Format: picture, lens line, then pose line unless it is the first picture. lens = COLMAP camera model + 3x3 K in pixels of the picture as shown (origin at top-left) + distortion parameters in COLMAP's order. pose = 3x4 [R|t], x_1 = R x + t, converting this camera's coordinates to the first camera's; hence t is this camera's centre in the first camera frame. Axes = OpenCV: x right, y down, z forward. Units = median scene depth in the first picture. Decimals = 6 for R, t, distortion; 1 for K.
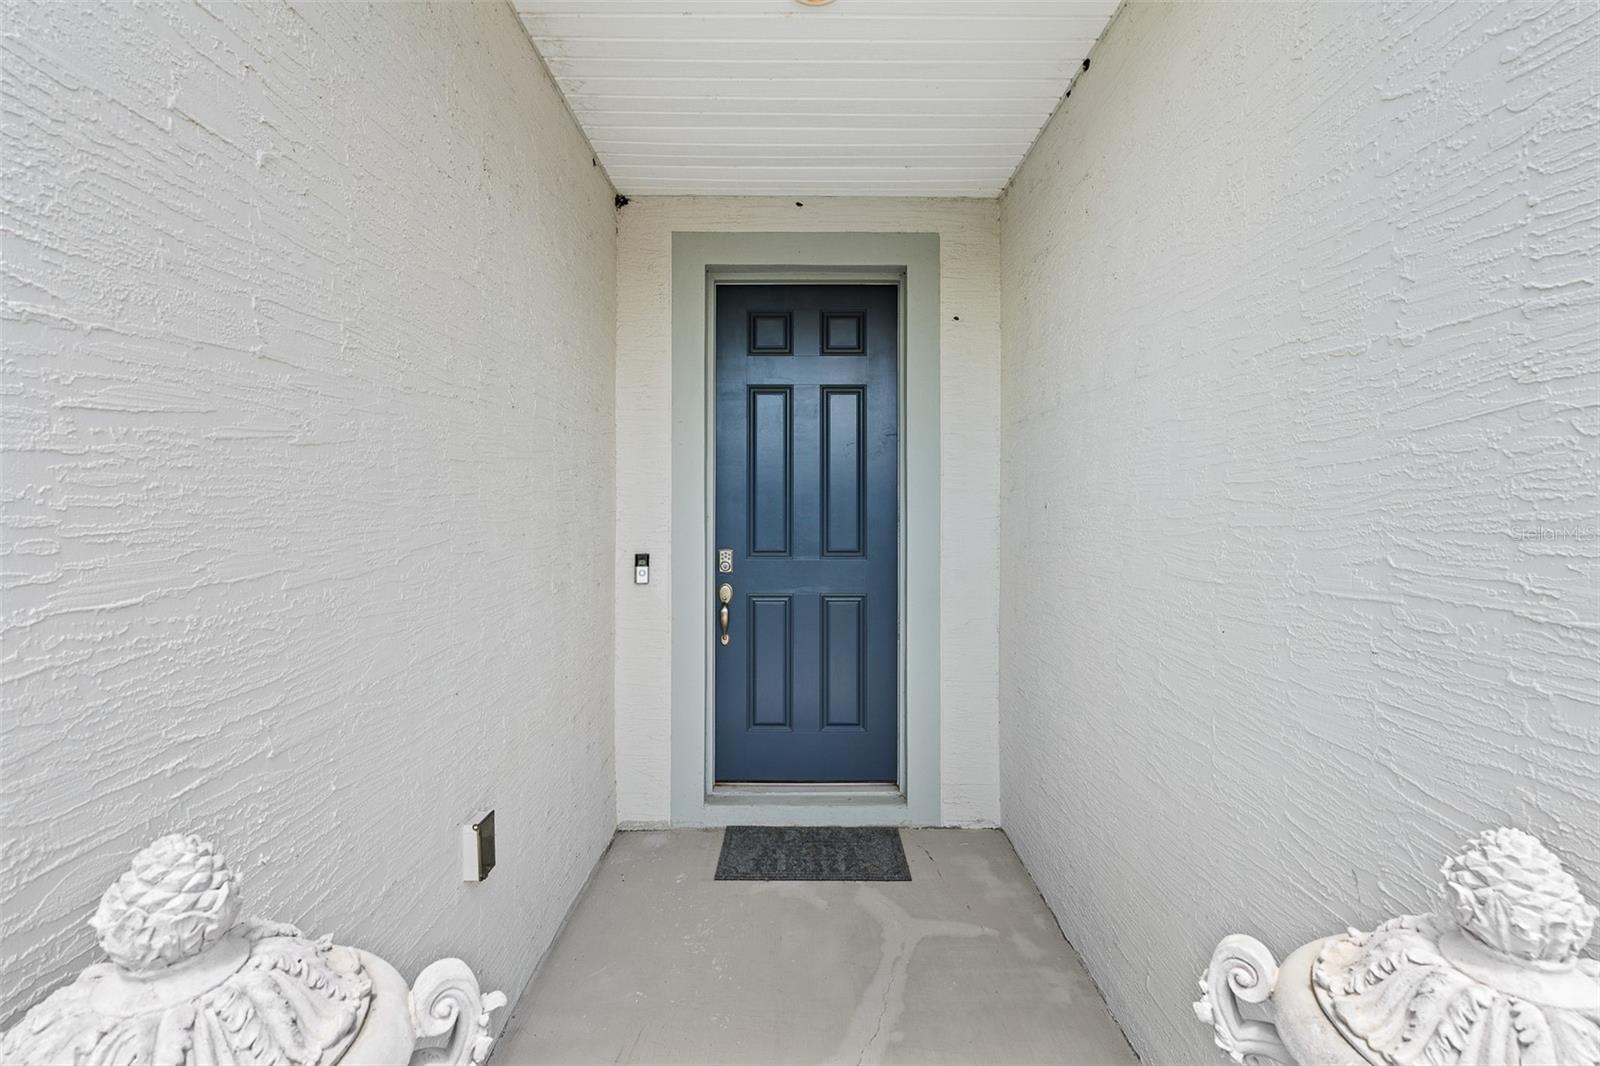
lens RADIAL K [[738.9, 0, 806.2], [0, 738.9, 524.0], [0, 0, 1]] dist [-0.000587, -0.000198]
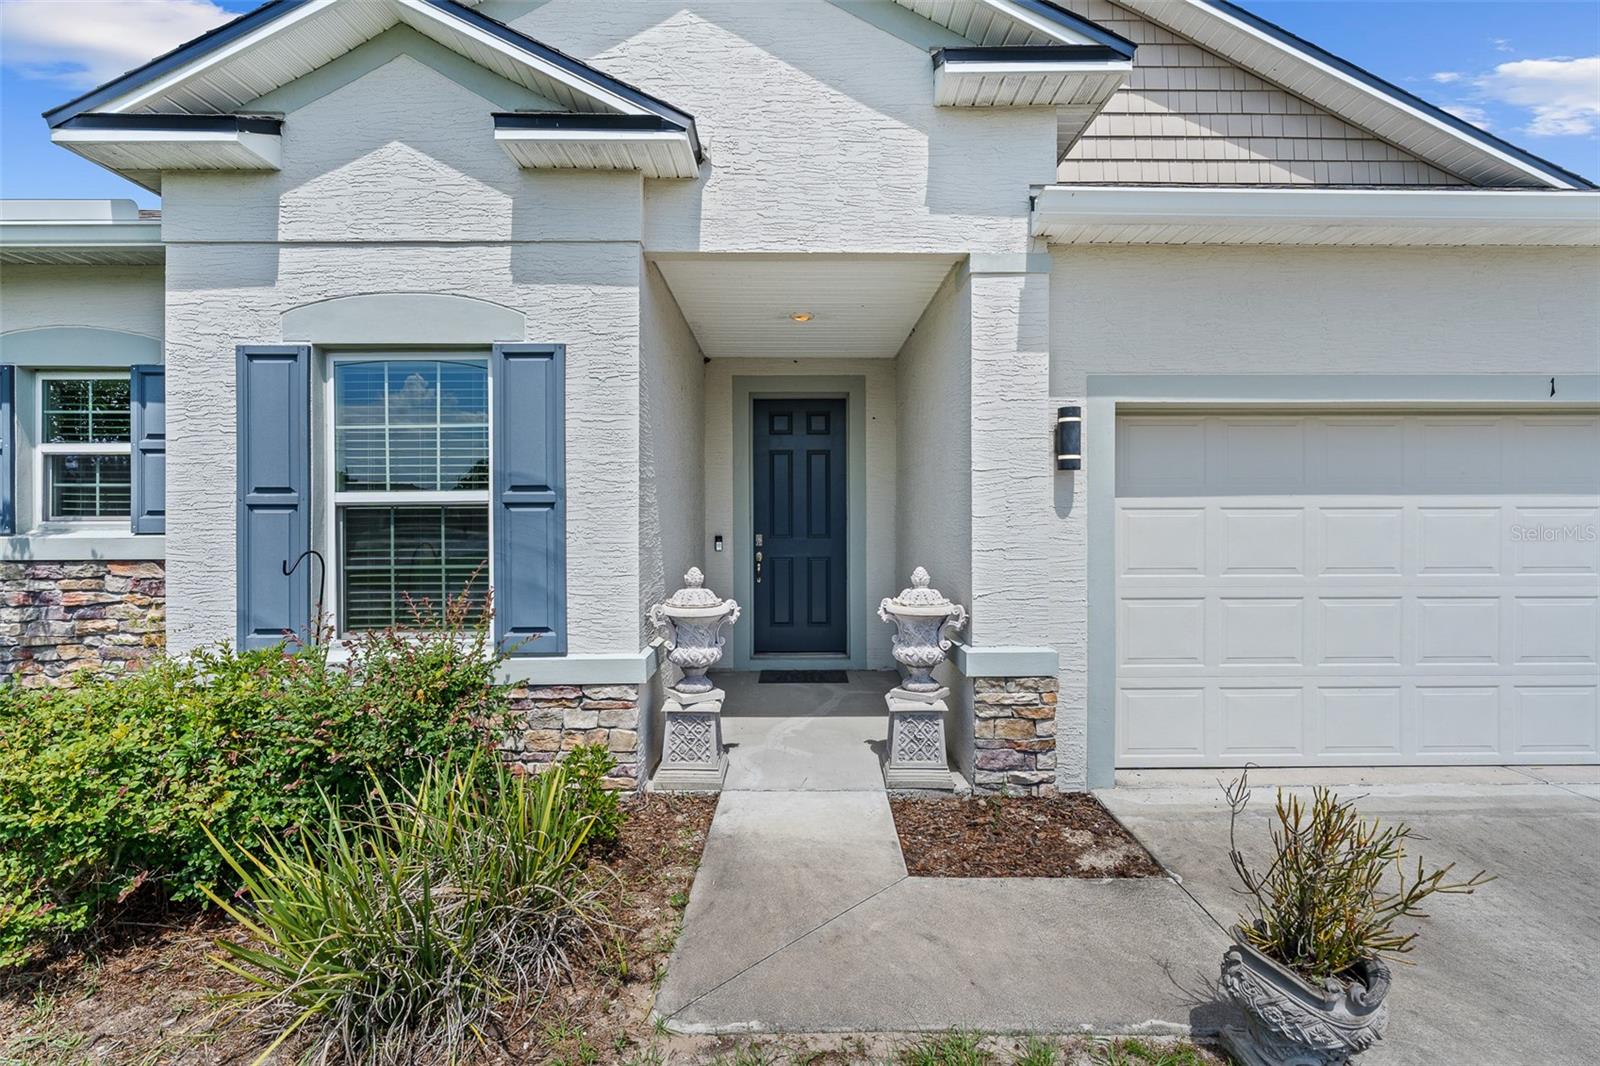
lens RADIAL K [[738.9, 0, 806.2], [0, 738.9, 524.0], [0, 0, 1]] dist [-0.000587, -0.000198]
pose [[0.999984, -0.005258, 0.002132, 0.012687], [0.005287, 0.999886, -0.014117, 0.035802], [-0.002058, 0.014129, 0.999898, -0.967998]]
